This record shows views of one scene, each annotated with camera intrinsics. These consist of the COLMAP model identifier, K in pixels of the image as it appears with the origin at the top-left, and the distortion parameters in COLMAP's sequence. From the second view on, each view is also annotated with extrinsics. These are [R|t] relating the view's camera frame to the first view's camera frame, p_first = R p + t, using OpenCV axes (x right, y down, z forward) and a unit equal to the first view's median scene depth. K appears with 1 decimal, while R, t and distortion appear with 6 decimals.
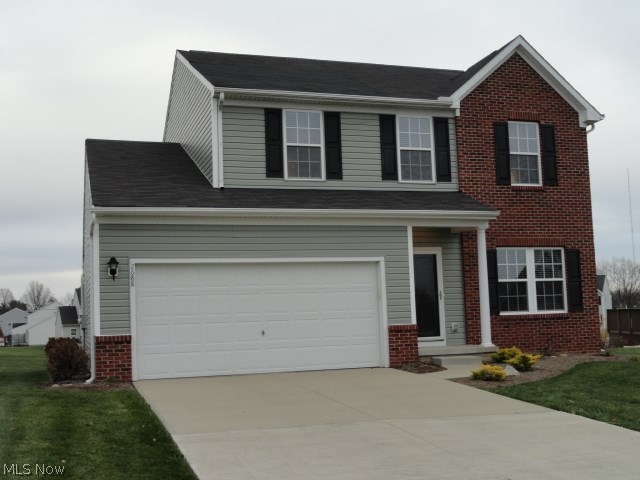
lens RADIAL K [[763.4, 0, 319.9], [0, 763.4, 240.0], [0, 0, 1]] dist [-0.023658, 0.000000]
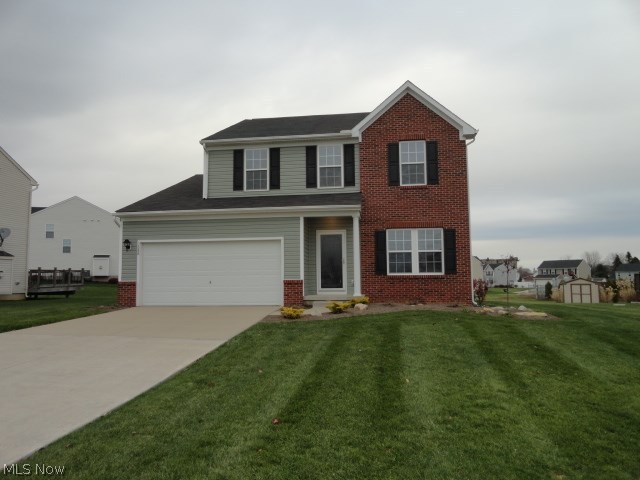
lens RADIAL K [[467.6, 0, 321.1], [0, 467.6, 226.9], [0, 0, 1]] dist [-0.009083, 0.000152]
pose [[0.903297, -0.021020, -0.428500, 0.510195], [0.023637, 0.999720, 0.000785, 0.001976], [0.428364, -0.010837, 0.903541, 0.135587]]
